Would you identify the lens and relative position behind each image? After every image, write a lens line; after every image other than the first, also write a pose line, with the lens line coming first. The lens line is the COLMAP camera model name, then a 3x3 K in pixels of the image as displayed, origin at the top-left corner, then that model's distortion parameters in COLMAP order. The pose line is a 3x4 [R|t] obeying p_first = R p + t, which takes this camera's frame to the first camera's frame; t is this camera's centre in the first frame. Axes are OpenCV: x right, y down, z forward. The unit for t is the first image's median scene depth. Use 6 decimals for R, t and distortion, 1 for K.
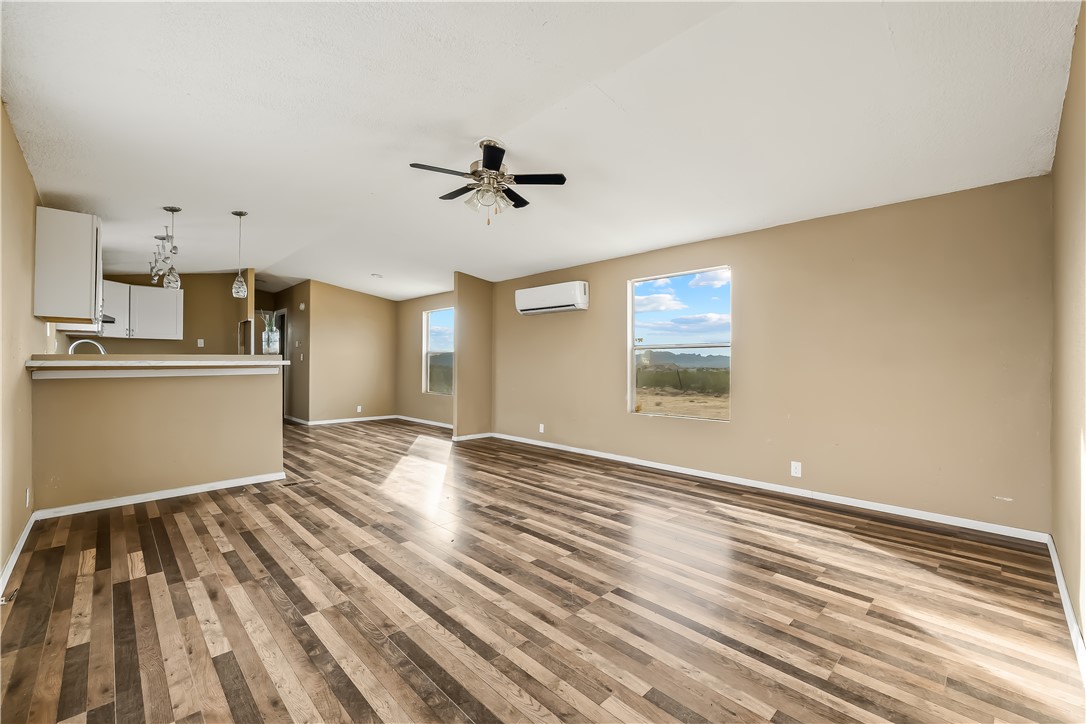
lens RADIAL K [[458.1, 0, 545.5], [0, 458.1, 353.3], [0, 0, 1]] dist [-0.011936, 0.001409]
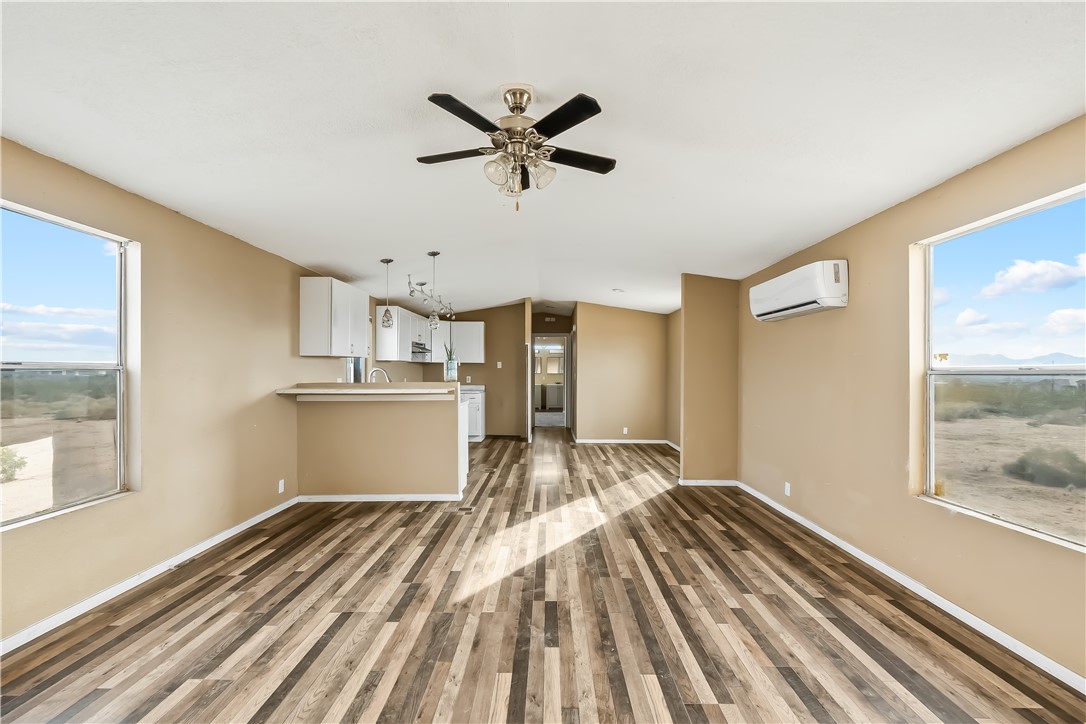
lens RADIAL K [[458.1, 0, 544.3], [0, 458.1, 372.7], [0, 0, 1]] dist [-0.011936, 0.001409]
pose [[0.710033, -0.000446, -0.704168, 0.430962], [0.013380, 0.999828, 0.012858, -0.042133], [0.704041, -0.018551, 0.709917, 0.562325]]
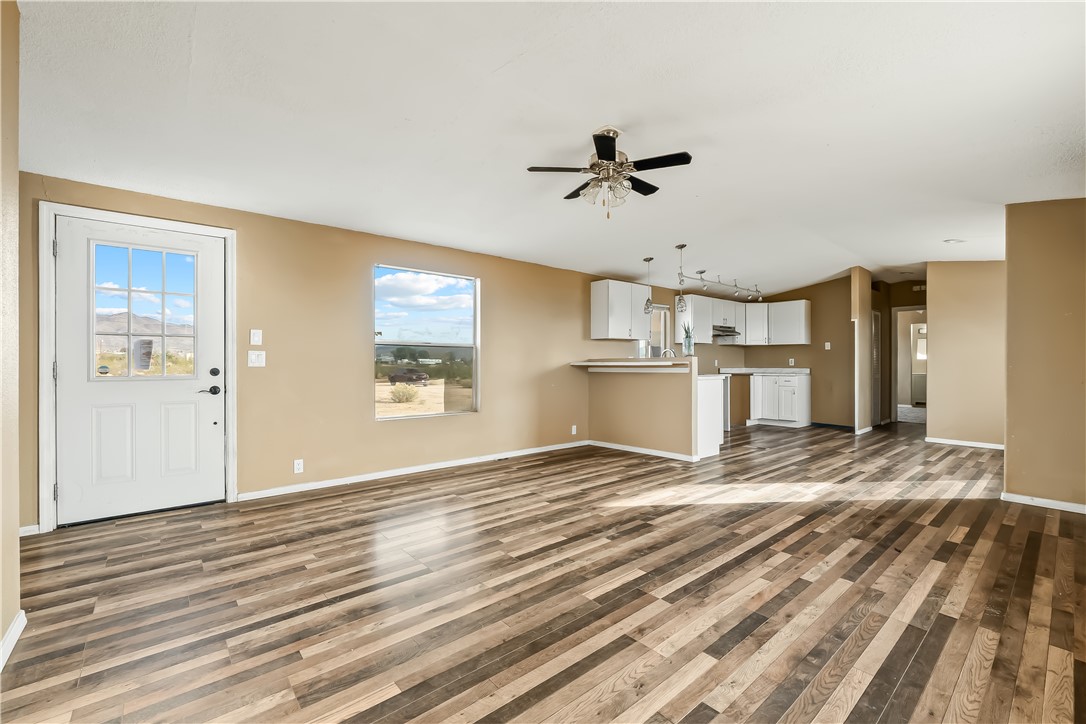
lens RADIAL K [[458.1, 0, 543.9], [0, 458.1, 362.7], [0, 0, 1]] dist [-0.011936, 0.001409]
pose [[-0.068975, -0.003311, -0.997613, 0.896329], [0.017213, 0.999842, -0.004509, 0.023586], [0.997470, -0.017483, -0.068907, 0.992950]]
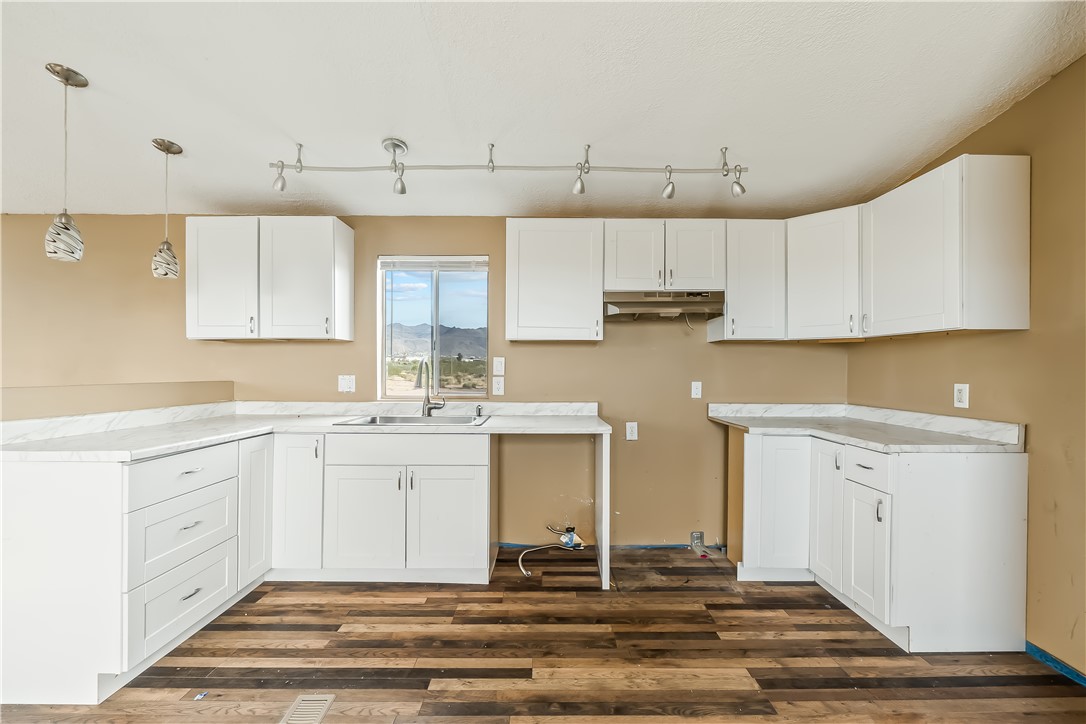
lens RADIAL K [[458.1, 0, 545.0], [0, 458.1, 369.1], [0, 0, 1]] dist [-0.011936, 0.001409]
pose [[-0.691252, -0.002383, -0.722610, -0.945329], [0.006829, 0.999928, -0.009830, -0.009718], [0.722582, -0.011729, -0.691186, 2.337672]]
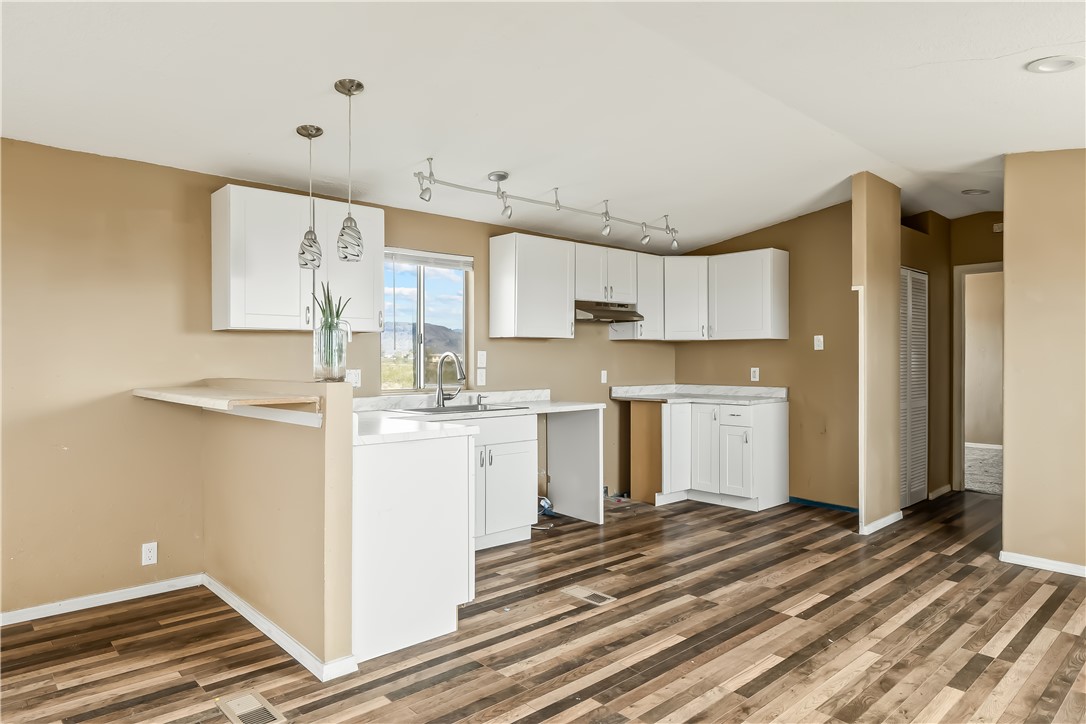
lens RADIAL K [[656.8, 0, 542.4], [0, 656.8, 359.9], [0, 0, 1]] dist [-0.001672, 0.001355]
pose [[-0.031370, -0.002553, -0.999505, 0.030172], [0.019223, 0.999810, -0.003157, -0.017523], [0.999323, -0.019313, -0.031315, 1.729462]]
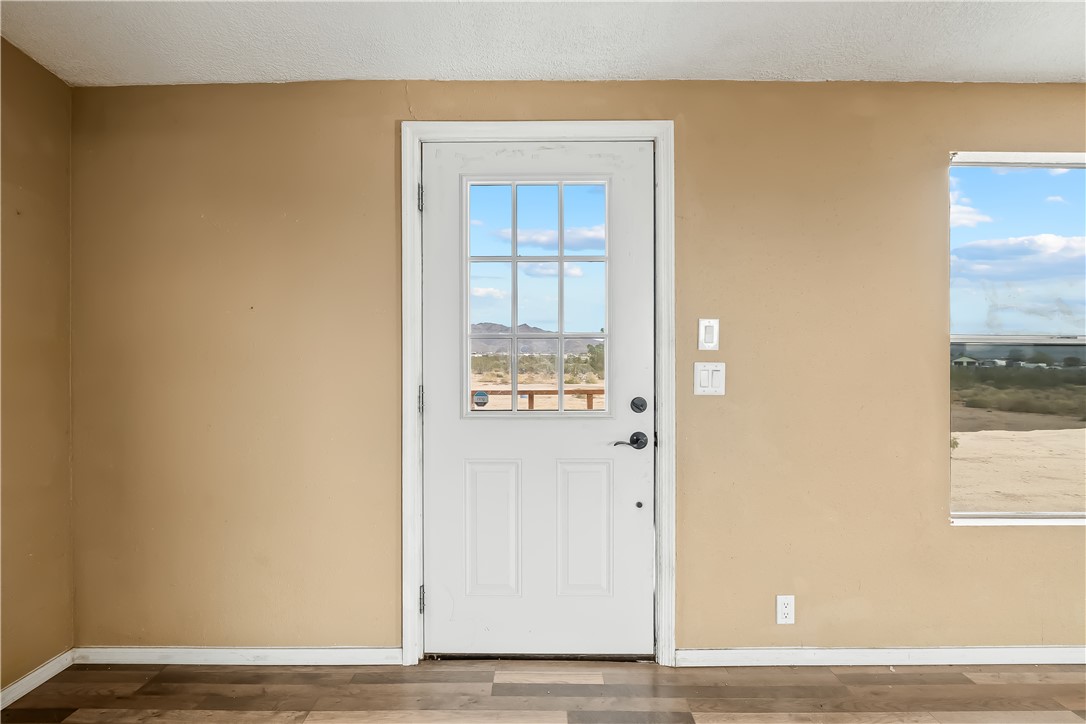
lens RADIAL K [[458.1, 0, 542.7], [0, 458.1, 359.8], [0, 0, 1]] dist [-0.011936, 0.001409]
pose [[-0.701106, -0.006489, -0.713028, 0.300039], [0.010139, 0.999767, -0.019069, -0.021668], [0.712985, -0.020599, -0.700876, 0.396542]]
